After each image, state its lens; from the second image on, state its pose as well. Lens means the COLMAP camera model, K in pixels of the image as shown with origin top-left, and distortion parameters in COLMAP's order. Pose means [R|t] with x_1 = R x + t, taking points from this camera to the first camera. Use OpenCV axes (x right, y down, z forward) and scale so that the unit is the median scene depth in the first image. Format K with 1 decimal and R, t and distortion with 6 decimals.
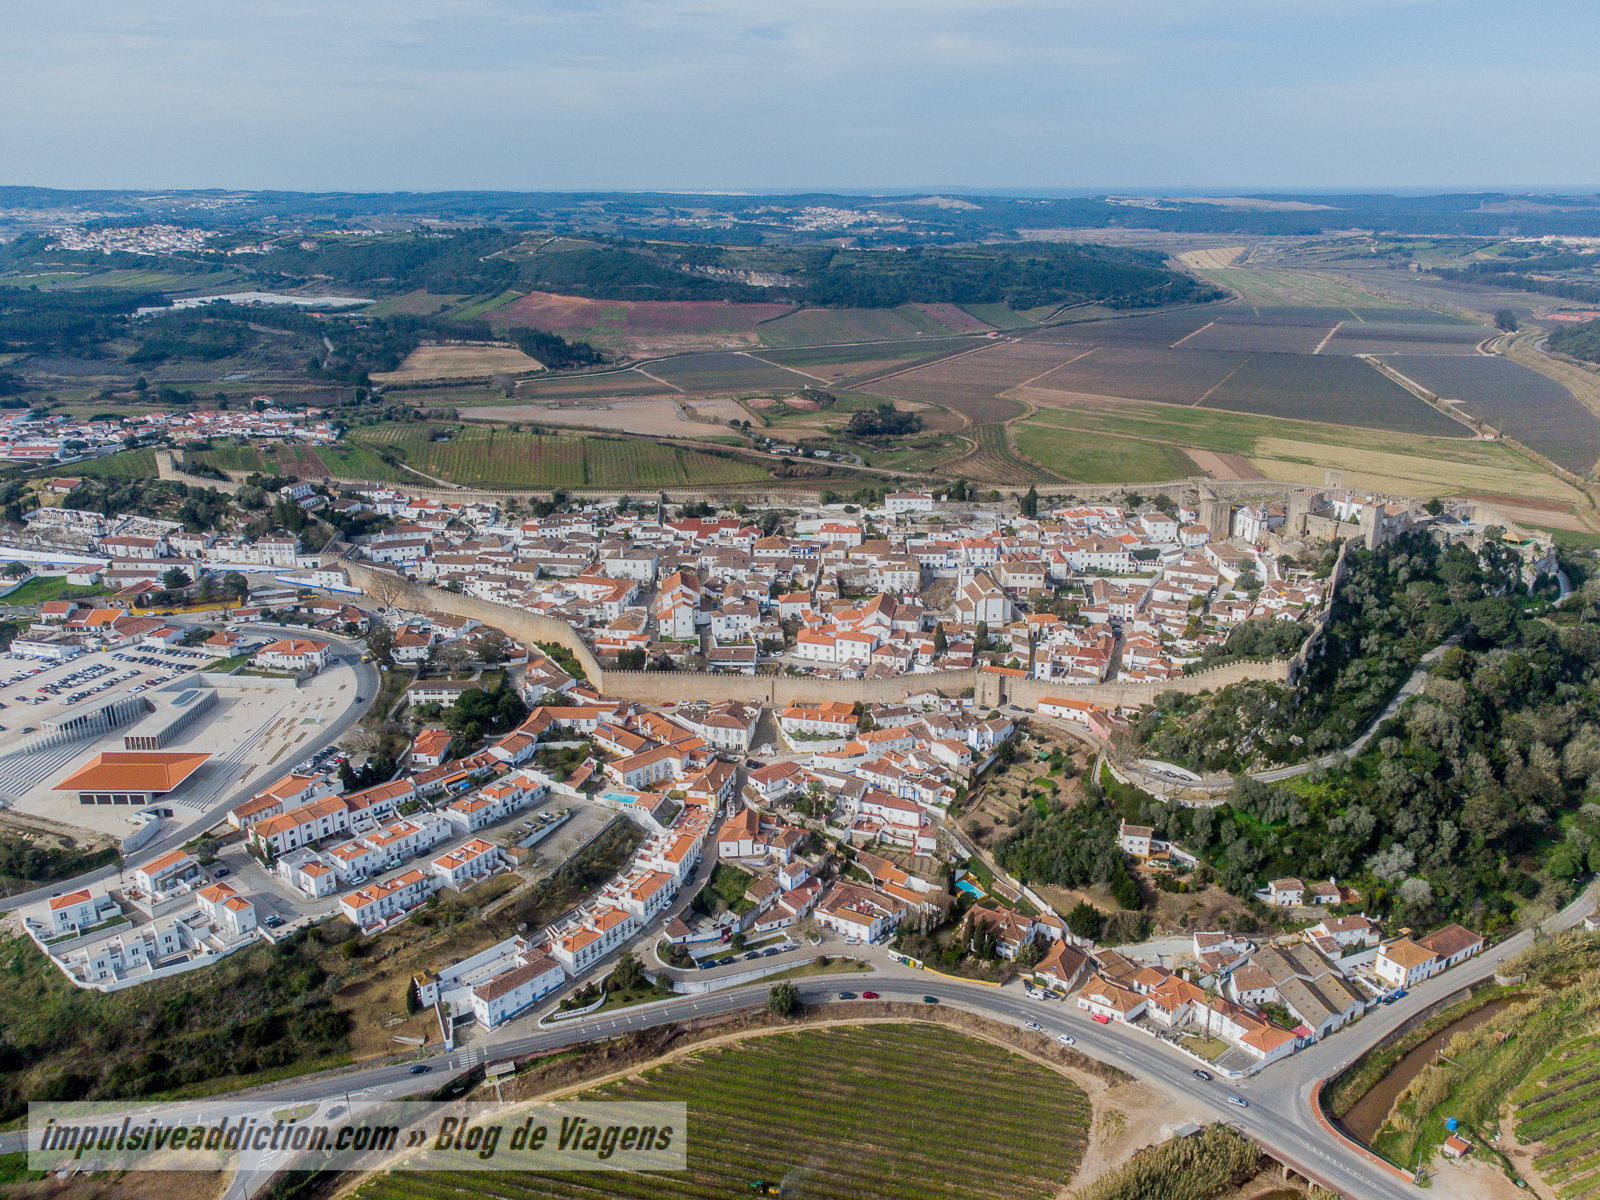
lens RADIAL K [[1229.4, 0, 800.0], [0, 1229.4, 600.0], [0, 0, 1]] dist [0.044472, -0.050640]
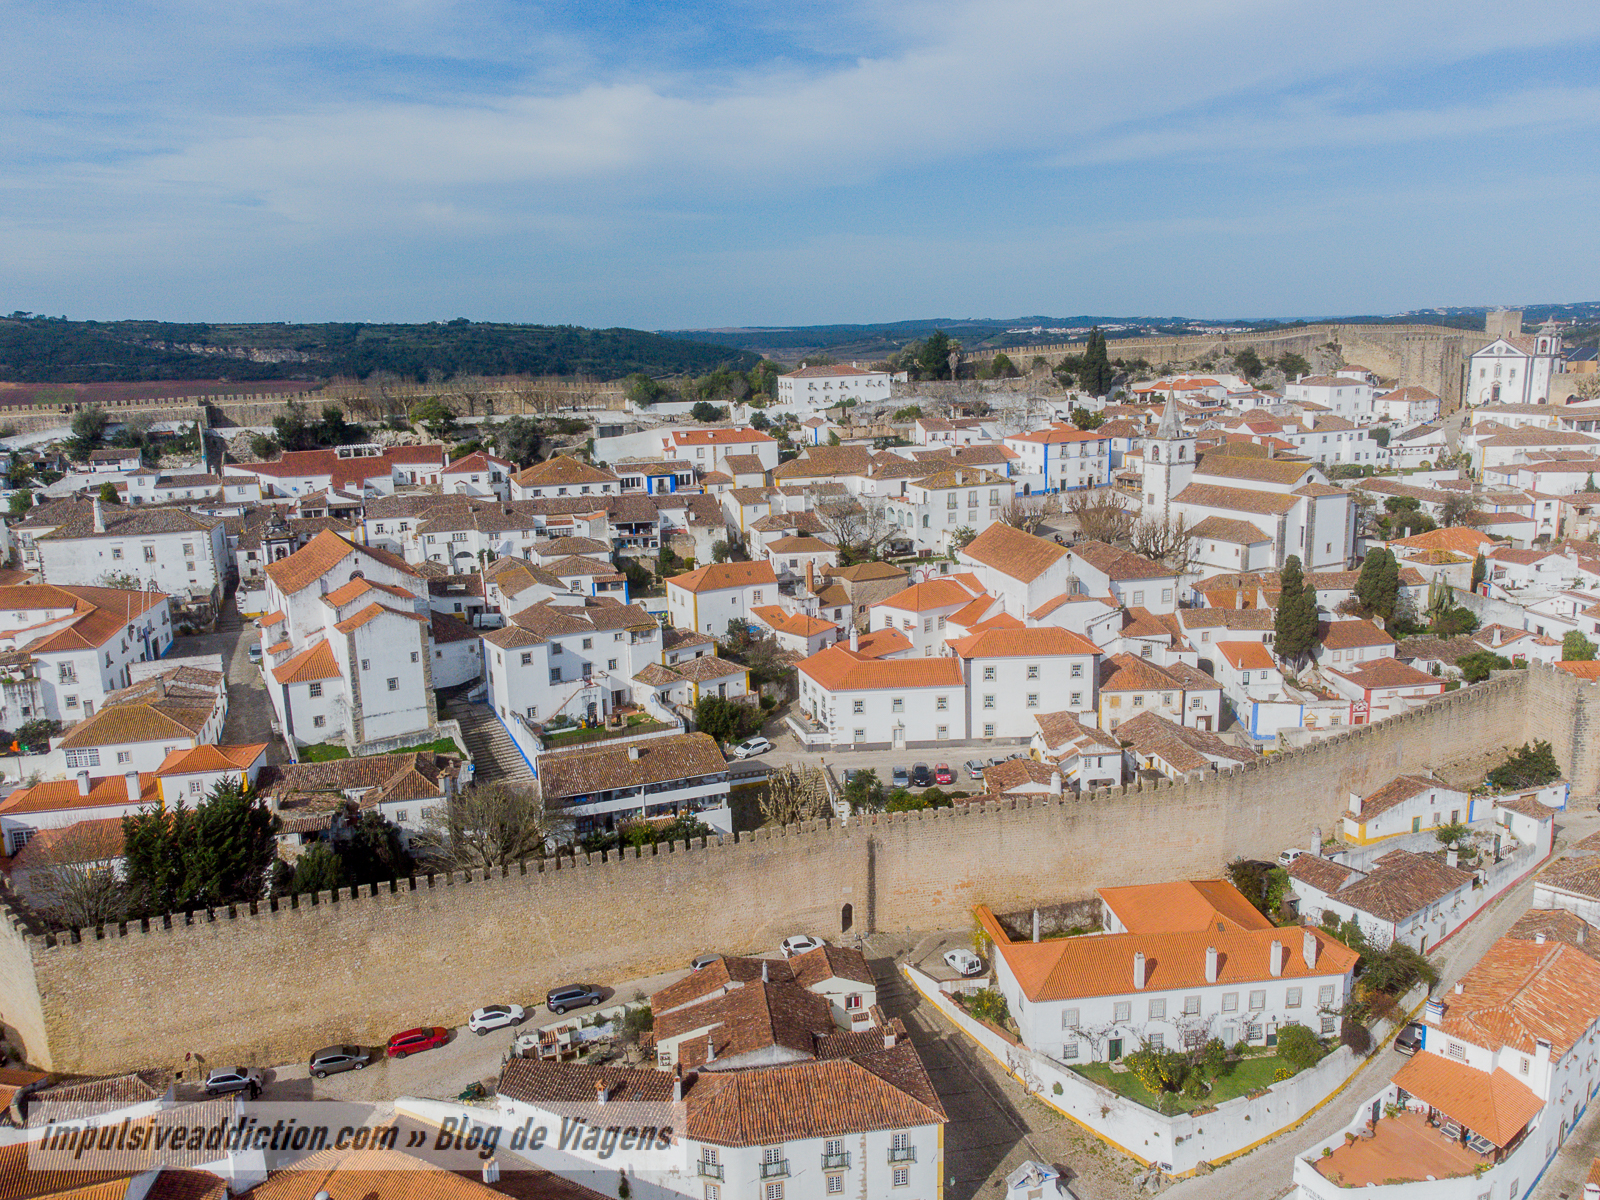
lens RADIAL K [[1229.4, 0, 800.0], [0, 1229.4, 600.0], [0, 0, 1]] dist [0.044472, -0.050640]
pose [[0.924287, -0.098949, 0.368650, -0.109823], [0.138313, 0.987000, -0.081861, 0.035053], [-0.355757, 0.126652, 0.925957, 0.724274]]
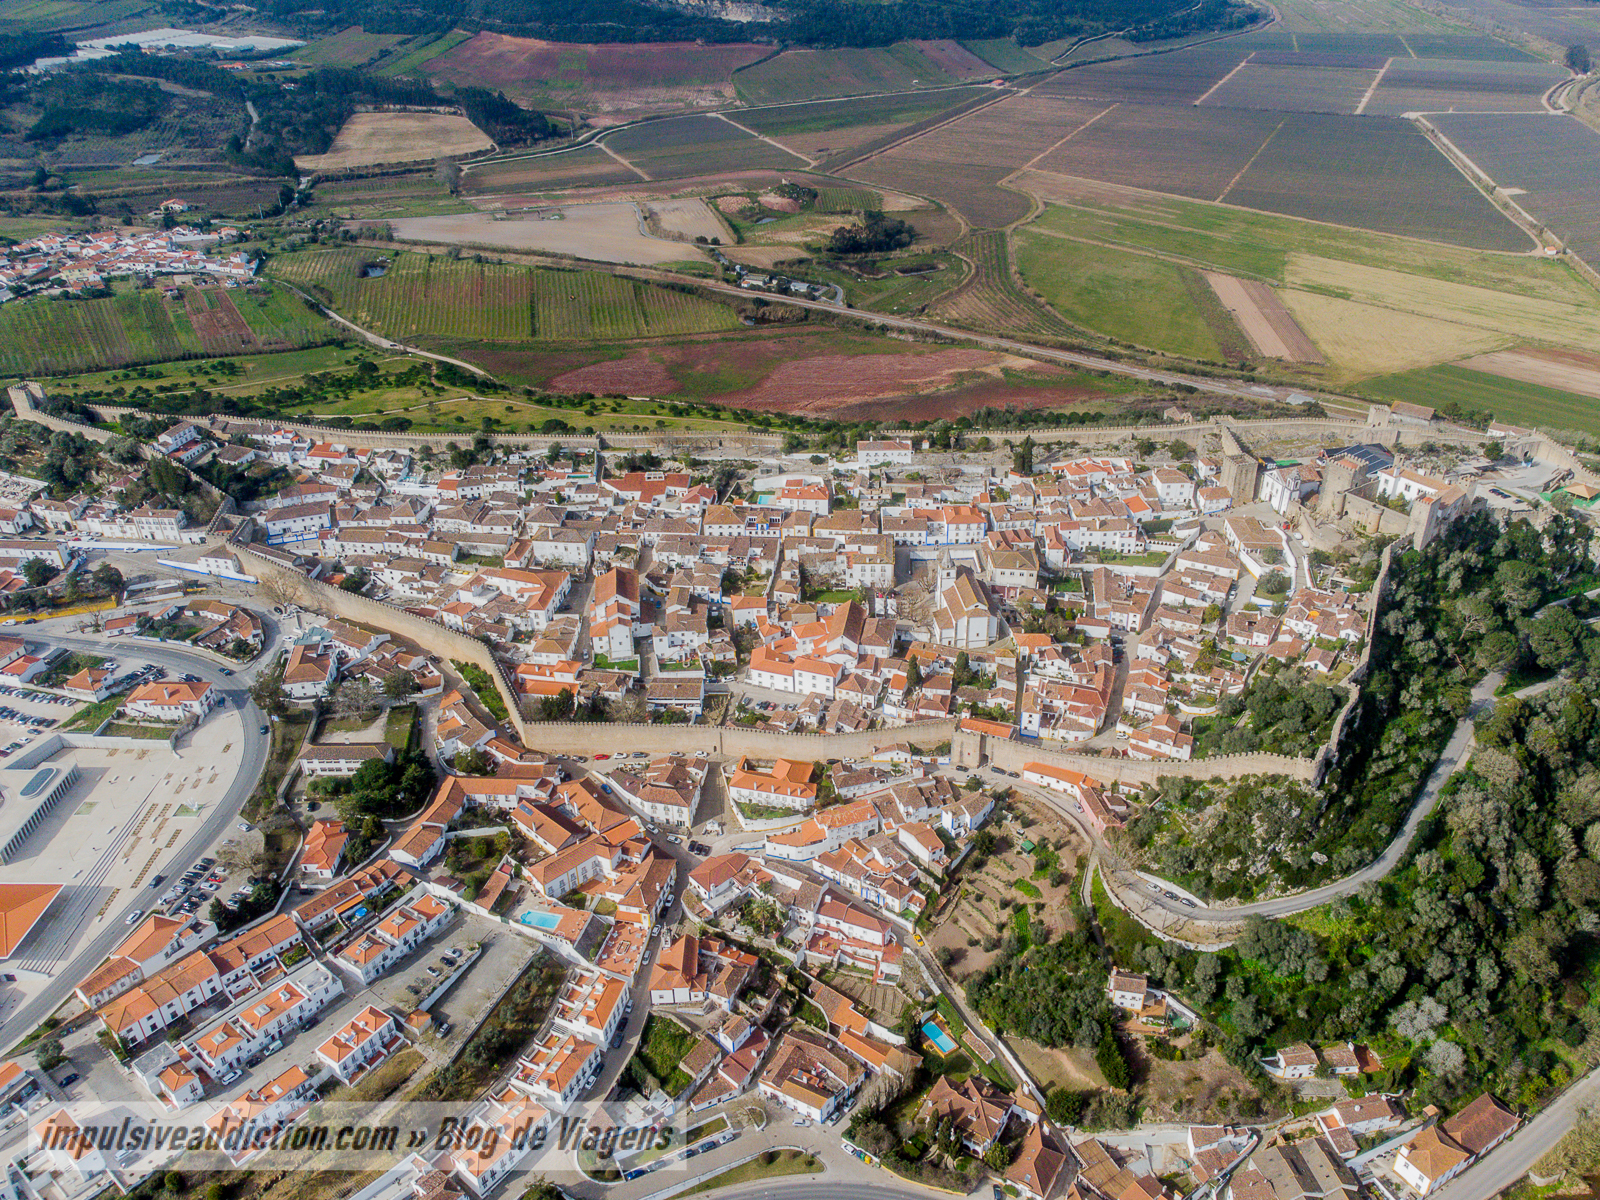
lens RADIAL K [[1239.0, 0, 796.9], [0, 1239.0, 605.5], [0, 0, 1]] dist [0.001883, 0.049376]
pose [[0.999930, -0.011709, -0.001660, 0.032131], [0.011783, 0.974359, 0.224689, -0.202532], [-0.001013, -0.224693, 0.974429, 0.155308]]
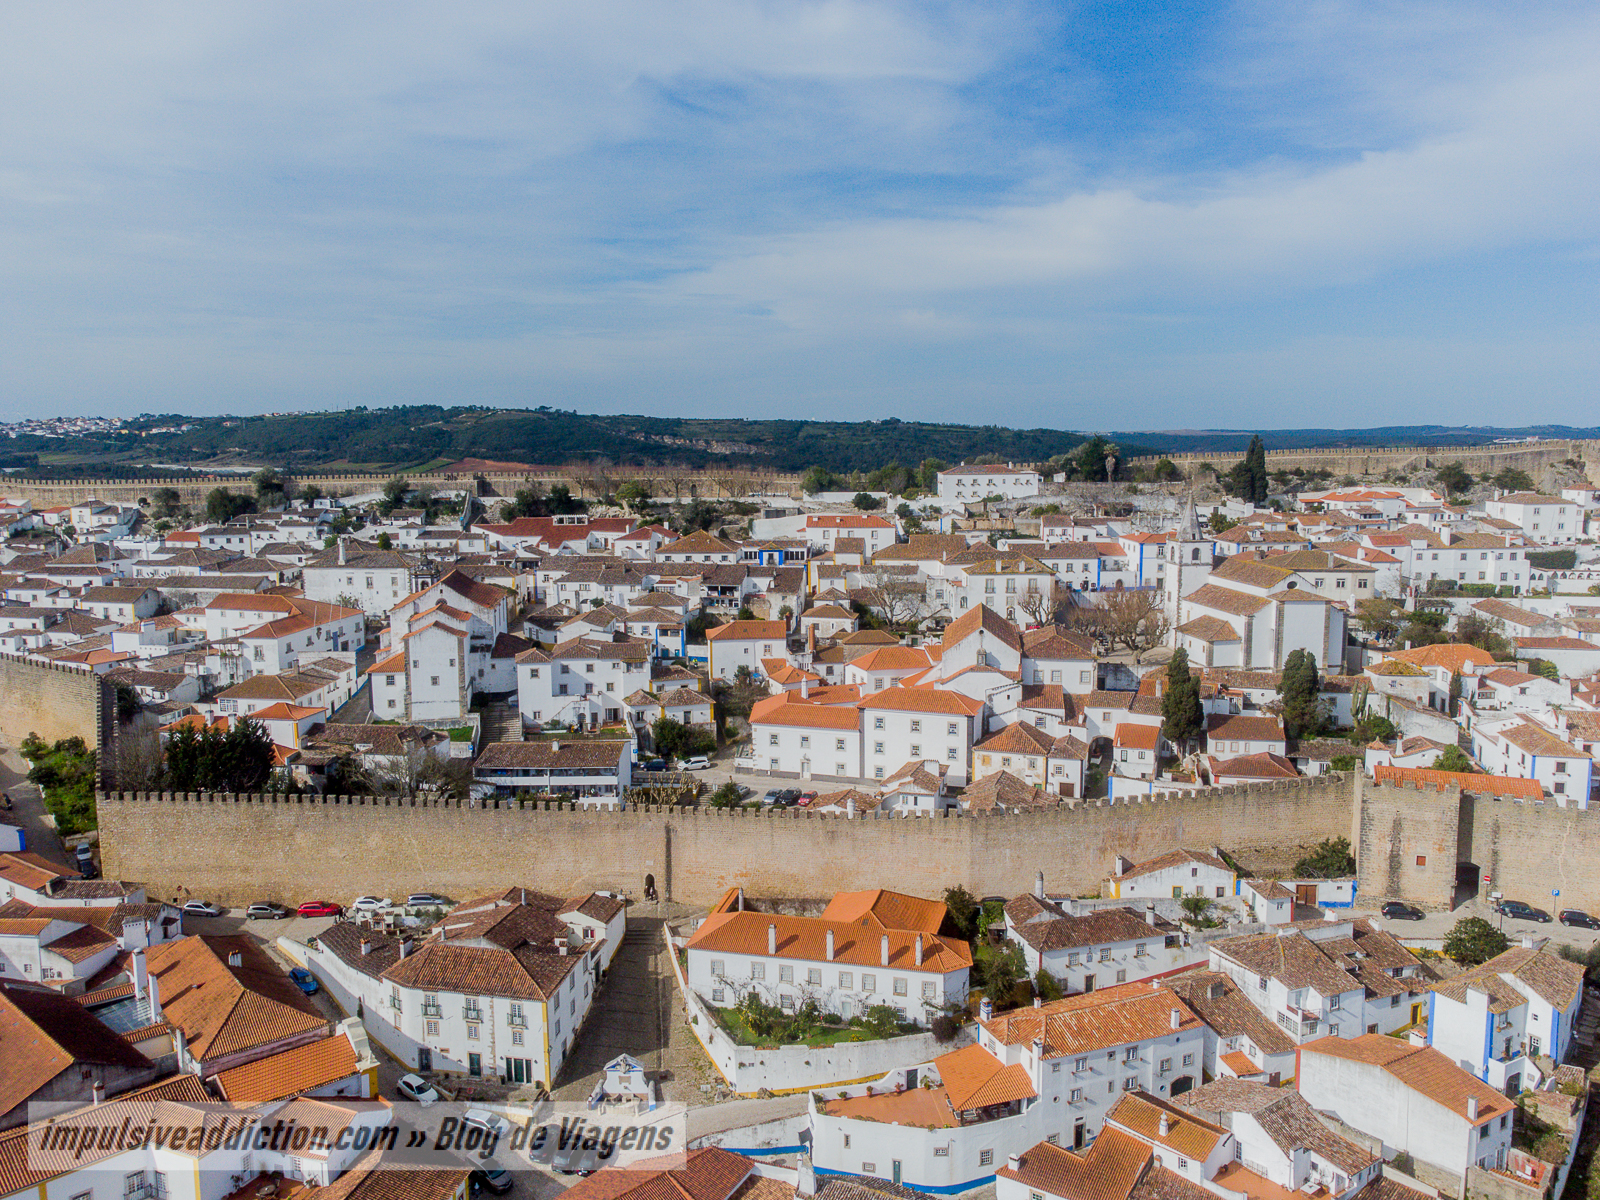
lens RADIAL K [[1216.7, 0, 797.6], [0, 1216.7, 607.8], [0, 0, 1]] dist [0.048691, -0.073716]
pose [[0.999670, -0.000008, 0.025706, 0.002088], [0.004569, 0.984134, -0.177371, 0.061932], [-0.025296, 0.177429, 0.983808, 0.645543]]
